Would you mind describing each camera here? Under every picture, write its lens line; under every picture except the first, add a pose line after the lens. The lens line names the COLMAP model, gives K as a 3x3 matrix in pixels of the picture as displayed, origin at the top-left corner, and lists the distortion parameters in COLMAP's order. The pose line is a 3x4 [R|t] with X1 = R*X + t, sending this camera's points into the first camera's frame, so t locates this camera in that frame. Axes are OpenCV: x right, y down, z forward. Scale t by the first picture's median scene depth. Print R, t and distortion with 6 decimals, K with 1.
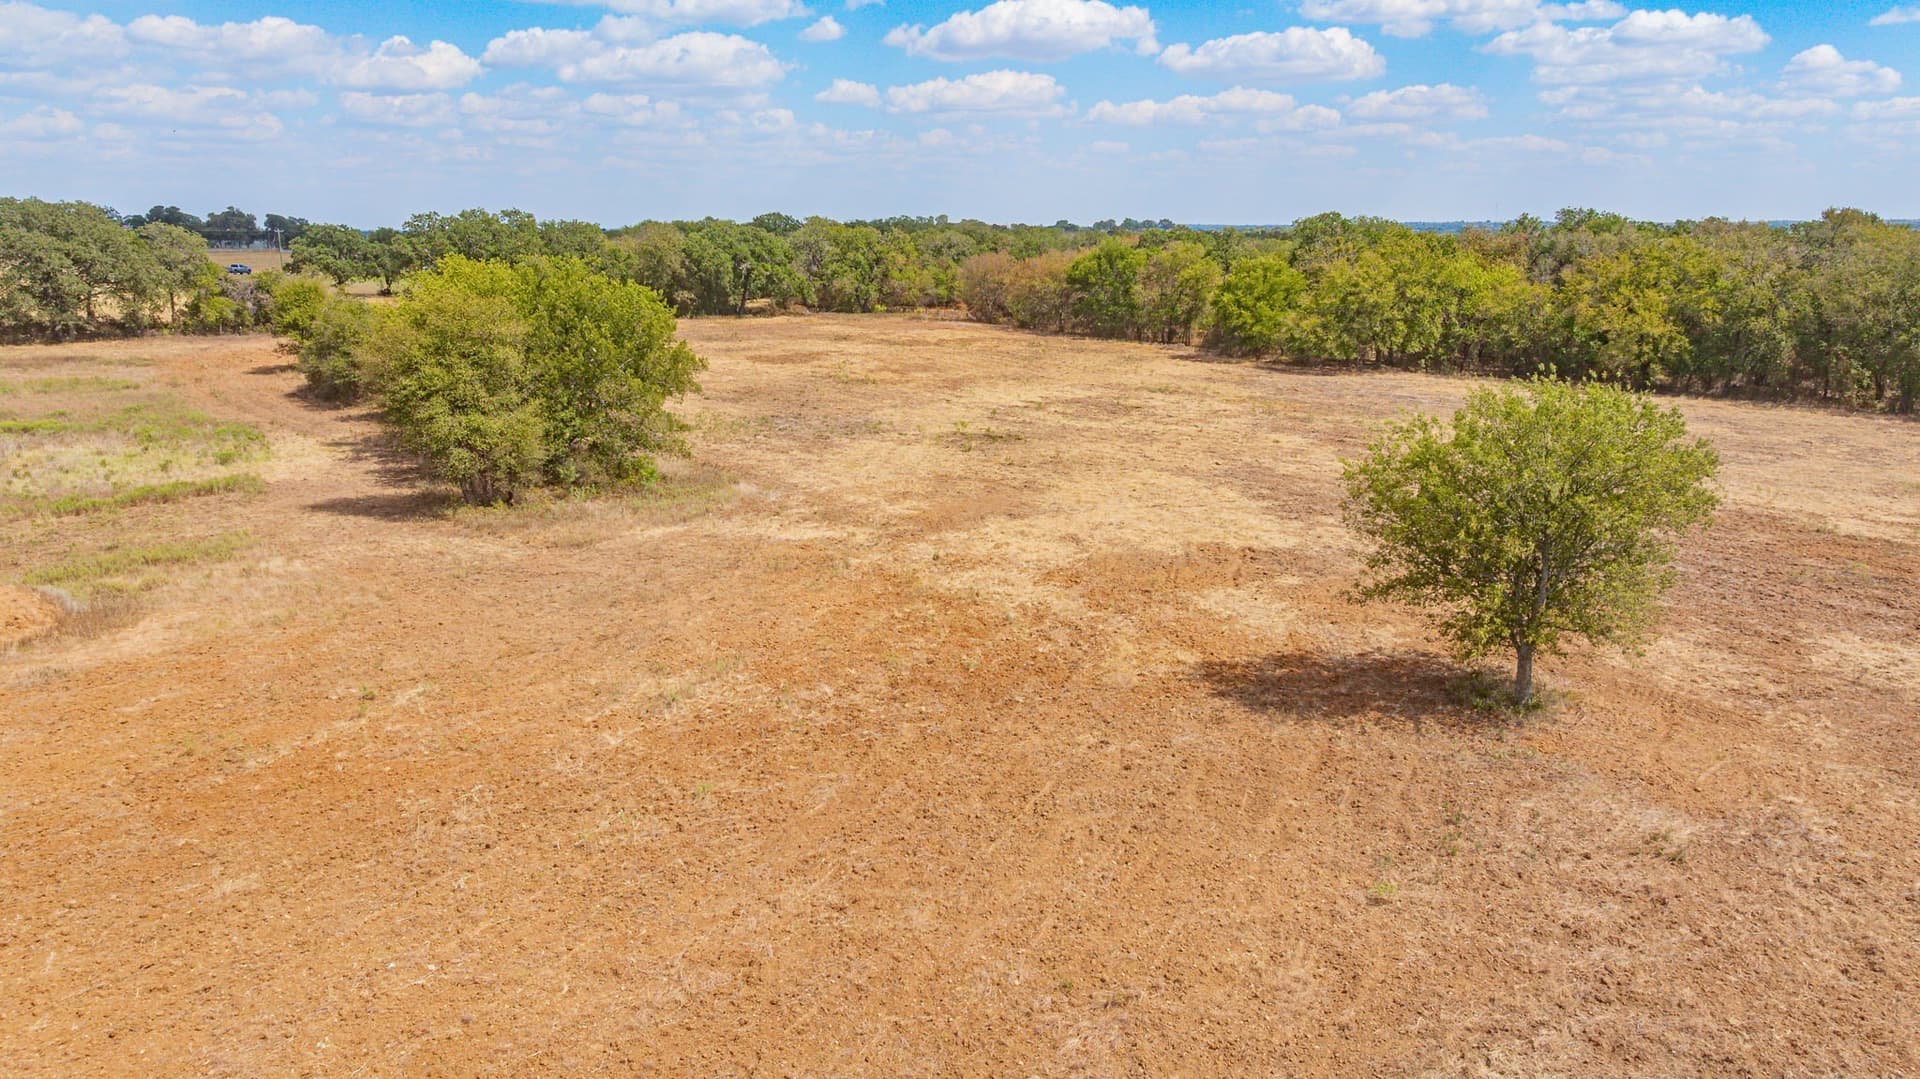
lens RADIAL K [[1377.1, 0, 960.5], [0, 1377.1, 539.6], [0, 0, 1]] dist [-0.057722, 0.058523]
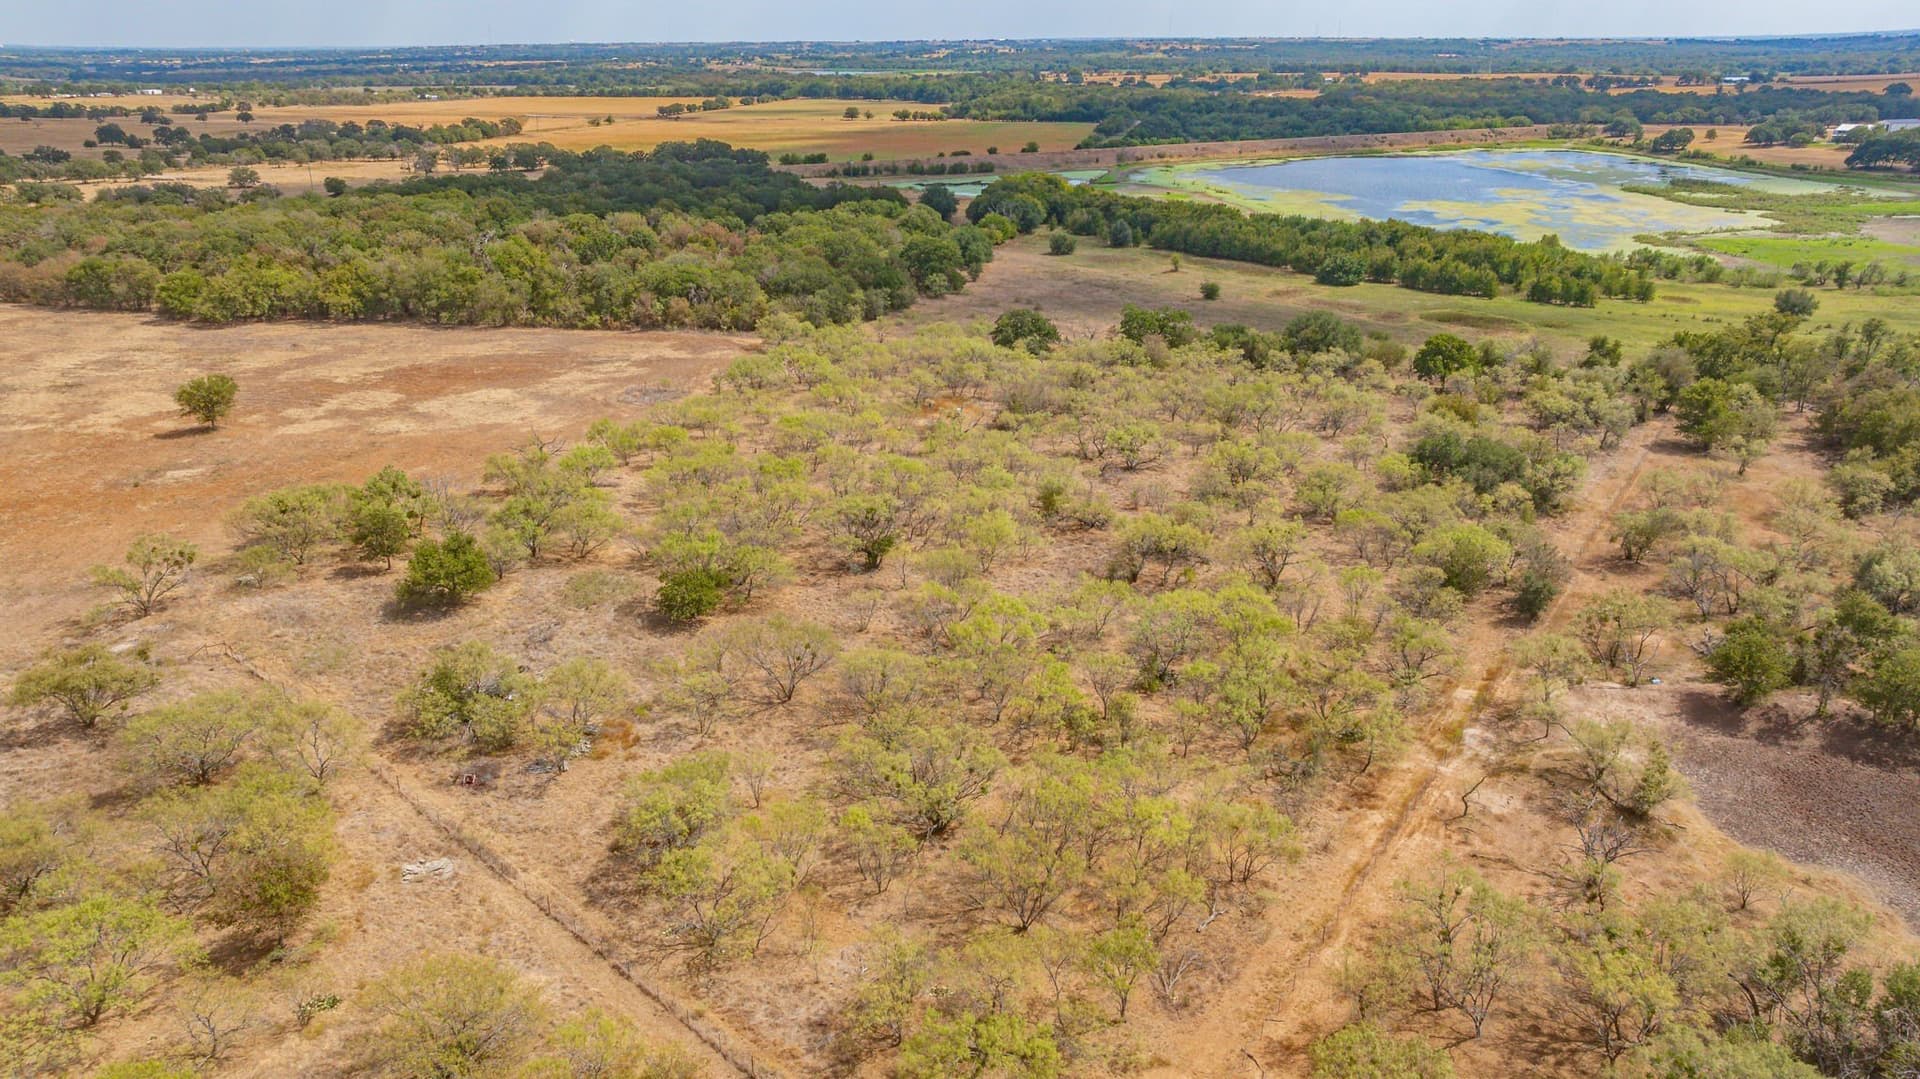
lens RADIAL K [[1377.1, 0, 964.5], [0, 1377.1, 539.0], [0, 0, 1]] dist [-0.057722, 0.058523]
pose [[0.779717, -0.219701, 0.586321, -0.165689], [0.146410, 0.974432, 0.170428, 0.014673], [-0.608774, -0.047042, 0.791948, -1.538426]]
